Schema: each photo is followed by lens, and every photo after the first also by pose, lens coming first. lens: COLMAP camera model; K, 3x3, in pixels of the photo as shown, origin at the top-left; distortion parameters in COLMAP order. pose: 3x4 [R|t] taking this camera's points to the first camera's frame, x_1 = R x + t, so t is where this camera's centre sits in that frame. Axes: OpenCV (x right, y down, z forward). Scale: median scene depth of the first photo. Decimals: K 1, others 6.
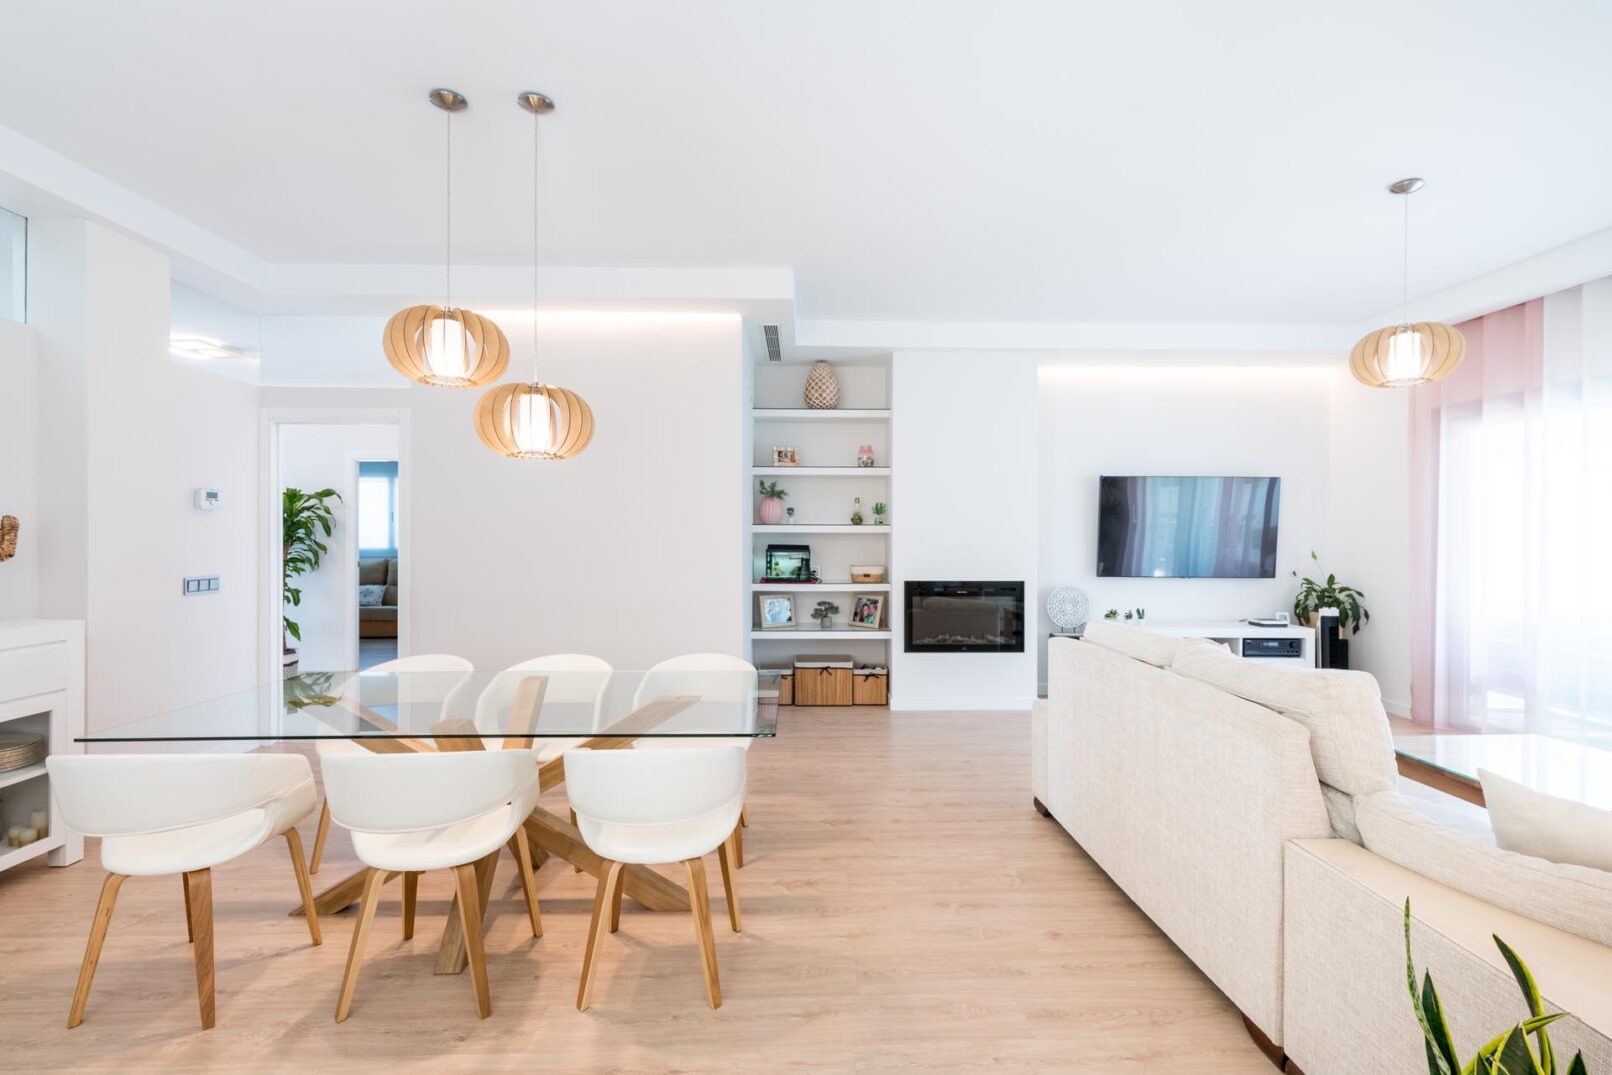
lens RADIAL K [[719.7, 0, 814.6], [0, 719.7, 535.3], [0, 0, 1]] dist [0.002894, 0.000138]
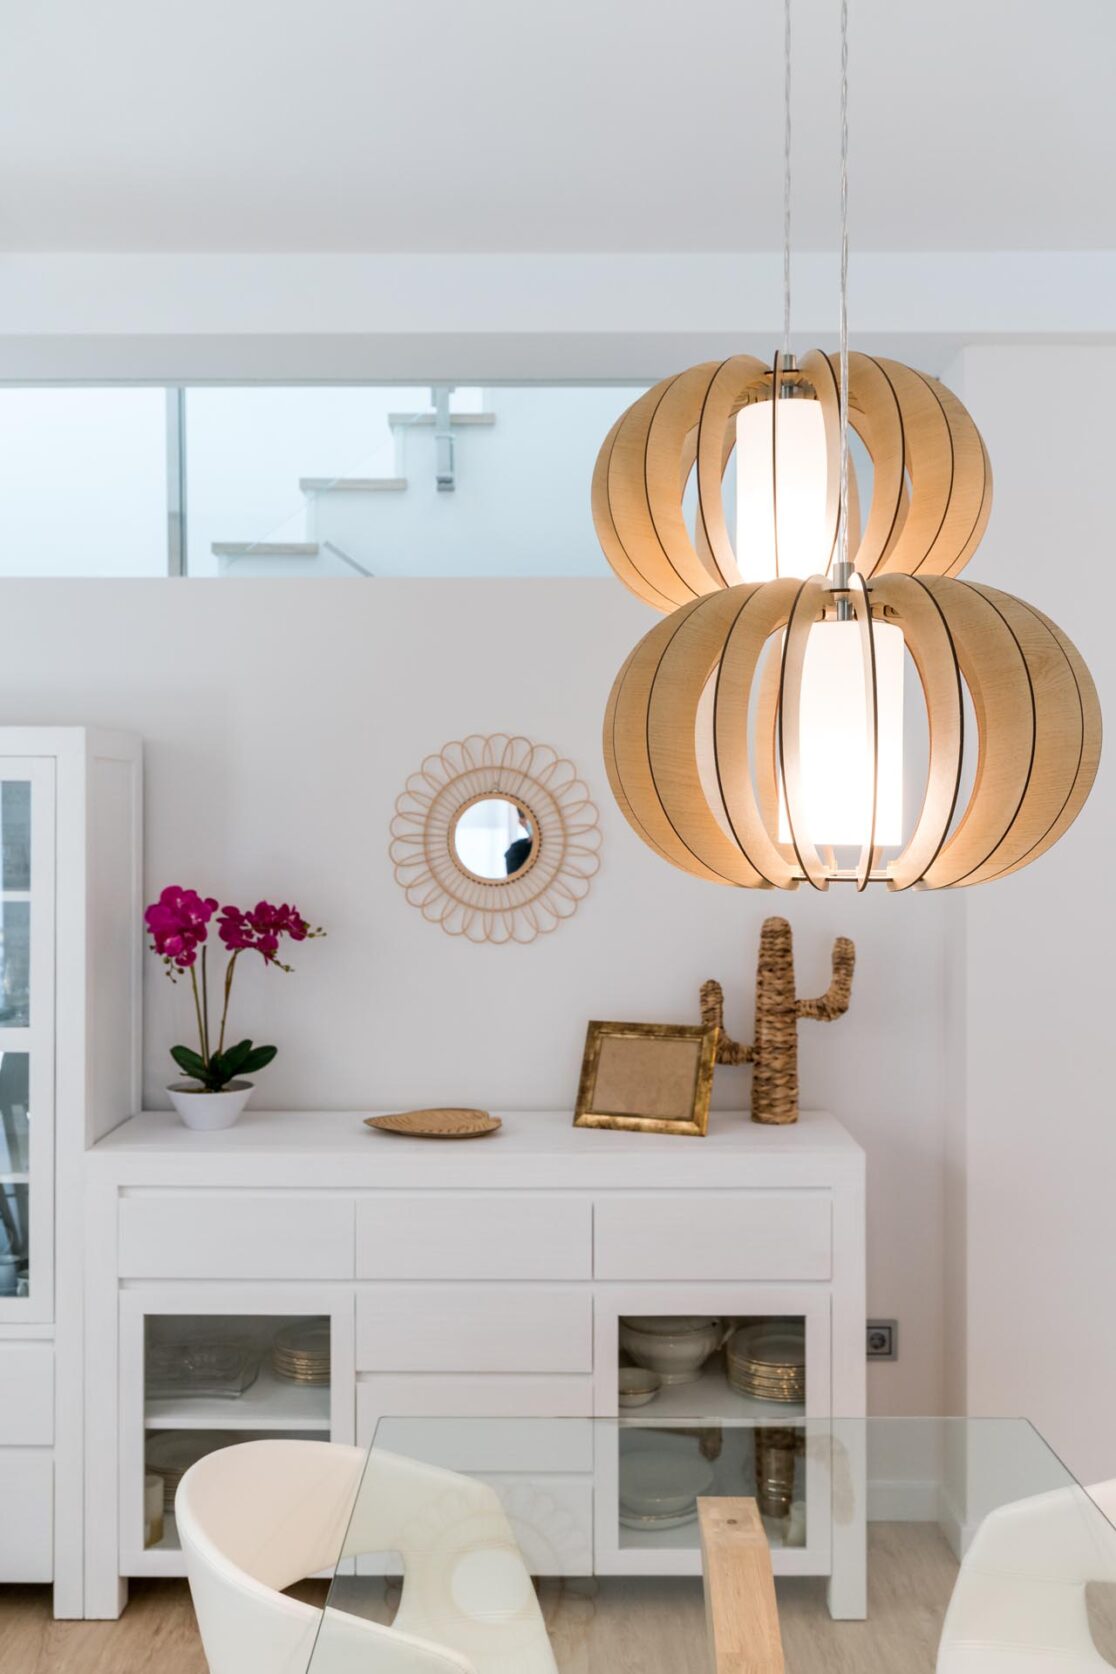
lens RADIAL K [[1570.5, 0, 567.0], [0, 1570.5, 818.4], [0, 0, 1]] dist [0.006439, 0.000000]
pose [[-0.029075, -0.000717, -0.999577, 0.094406], [-0.005986, 0.999982, -0.000543, -0.113126], [0.999559, 0.005967, -0.029079, 0.804788]]
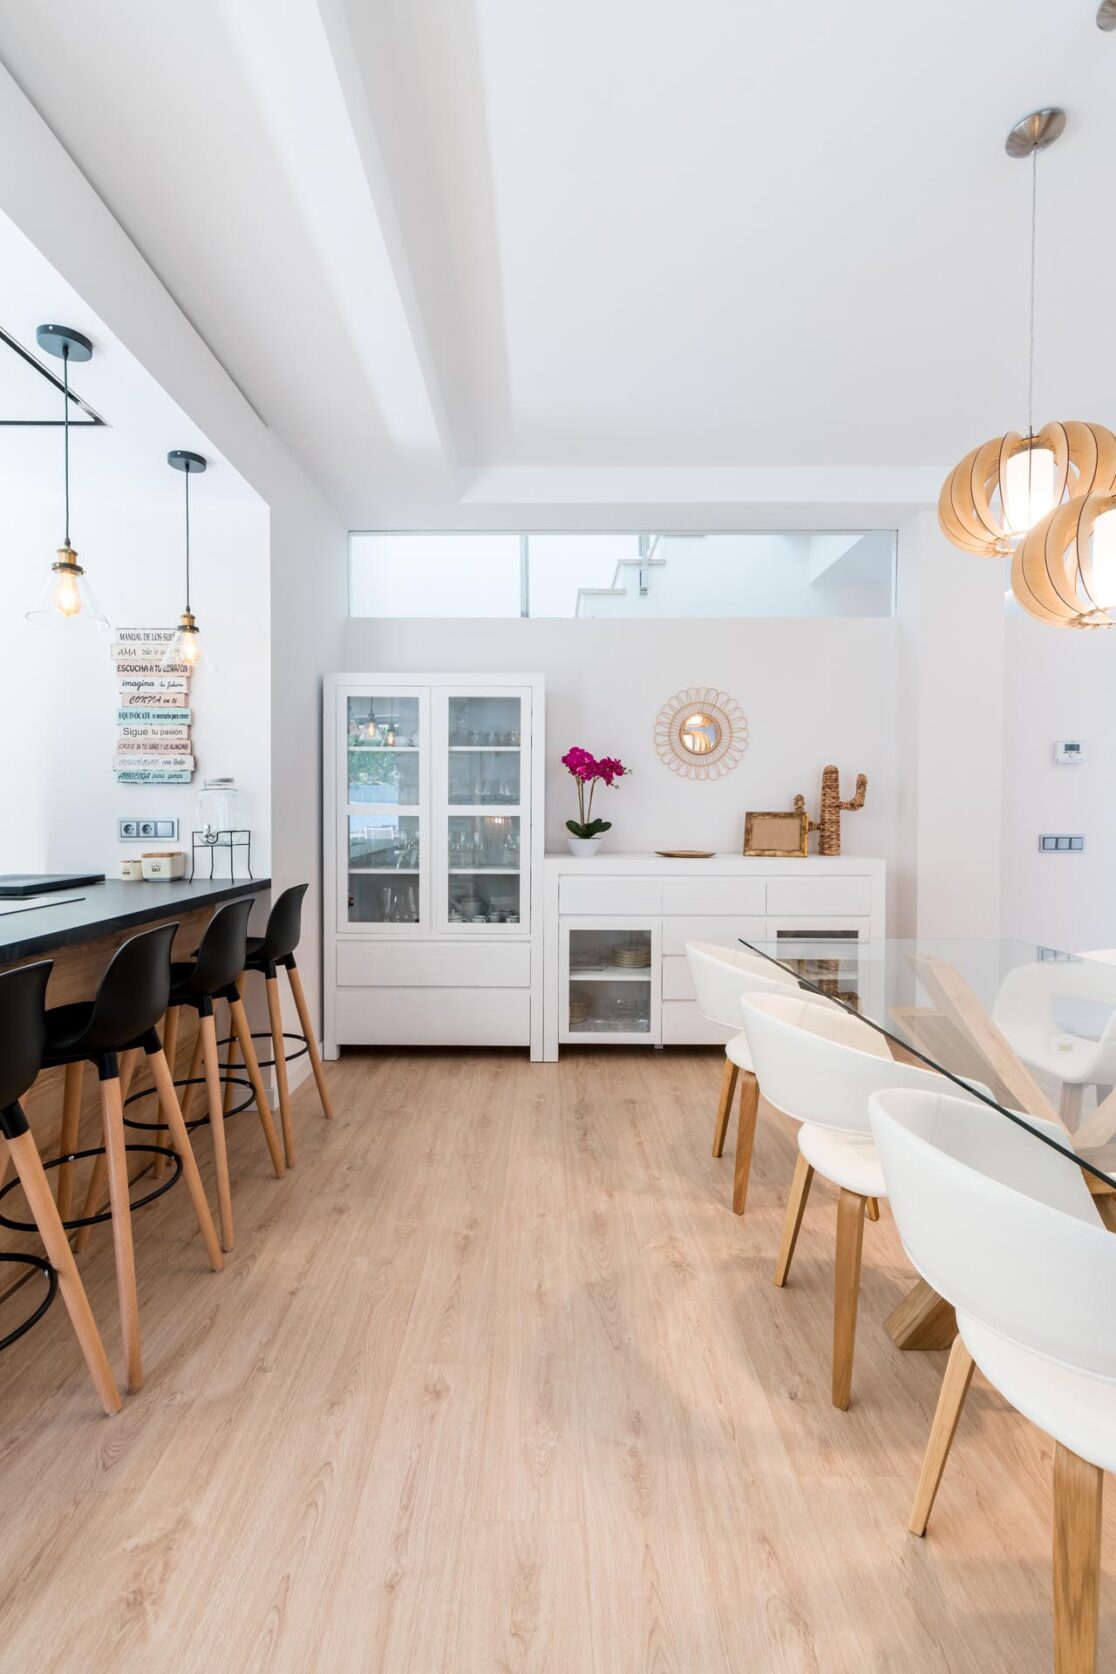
lens RADIAL K [[747.3, 0, 548.3], [0, 747.3, 828.0], [0, 0, 1]] dist [0.002894, 0.000138]
pose [[-0.032155, 0.018239, -0.999316, 0.201521], [-0.005933, 0.999812, 0.018439, 0.046604], [0.999465, 0.006522, -0.032040, 0.486322]]
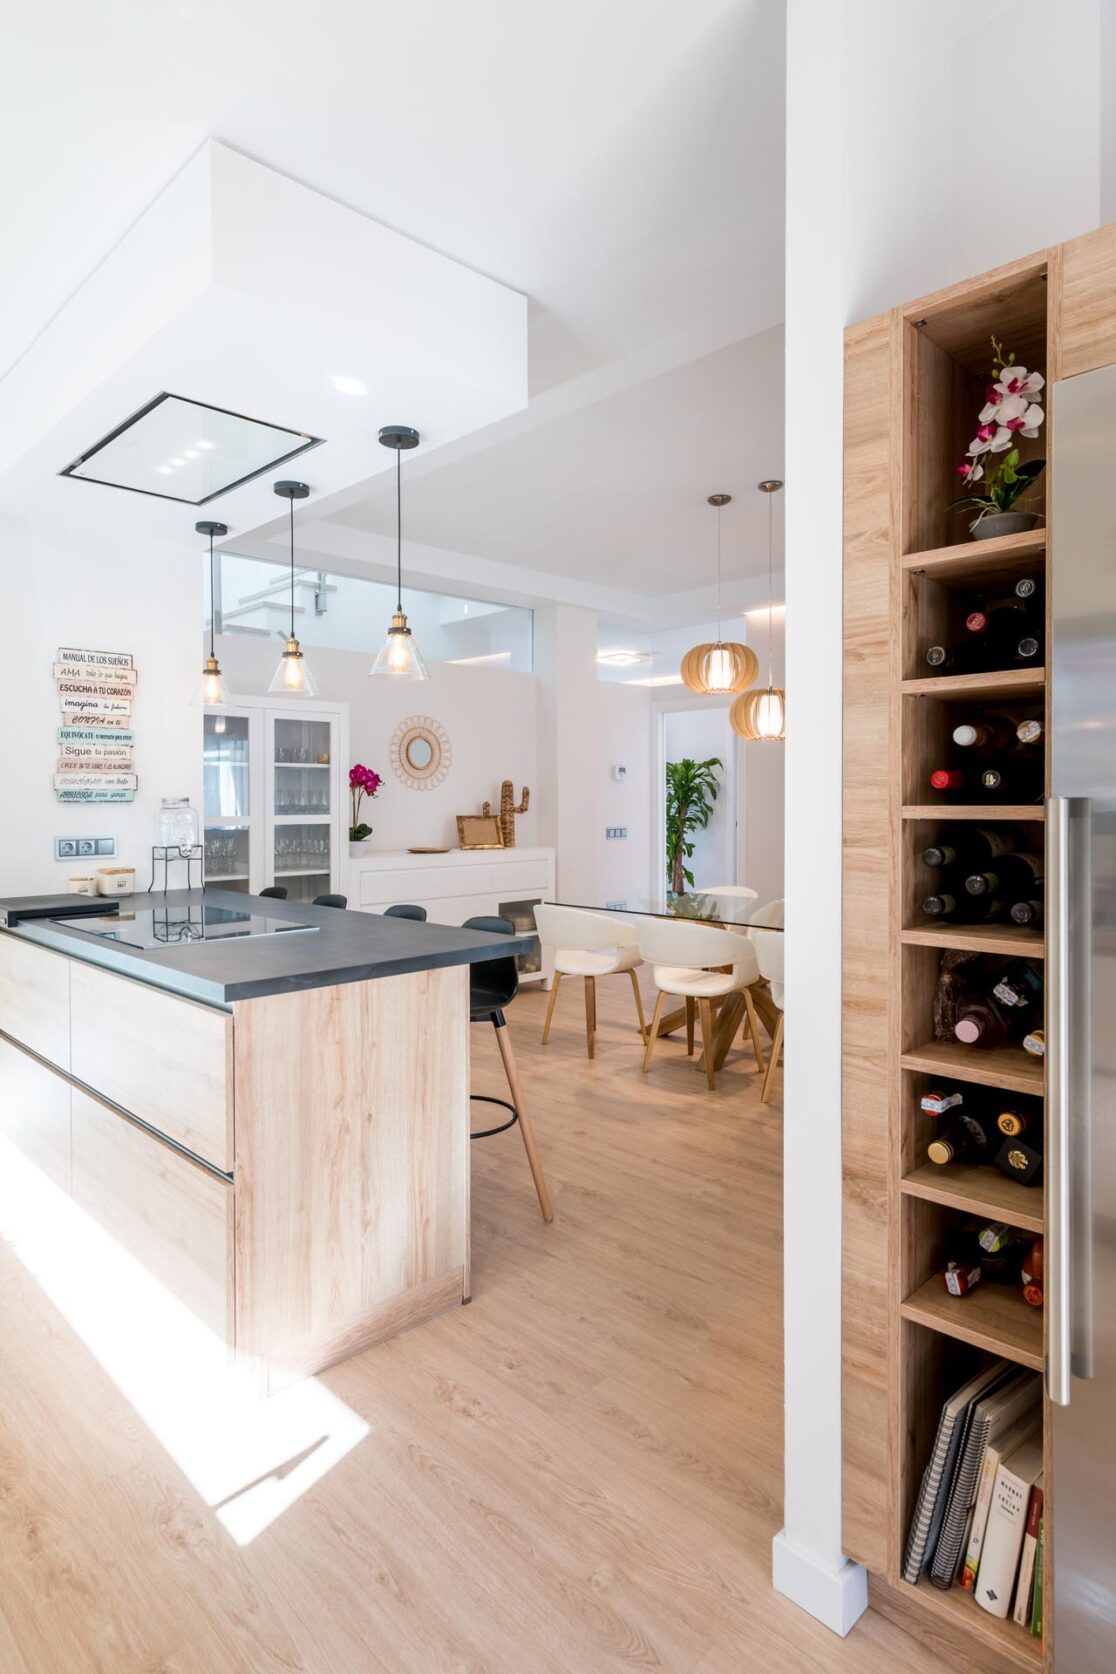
lens RADIAL K [[935.9, 0, 535.0], [0, 935.9, 825.4], [0, 0, 1]] dist [0.000610, -0.000564]
pose [[0.664355, 0.019251, -0.747169, 0.571770], [0.000608, 0.999654, 0.026297, 0.007463], [0.747417, -0.017925, 0.664113, -0.469183]]
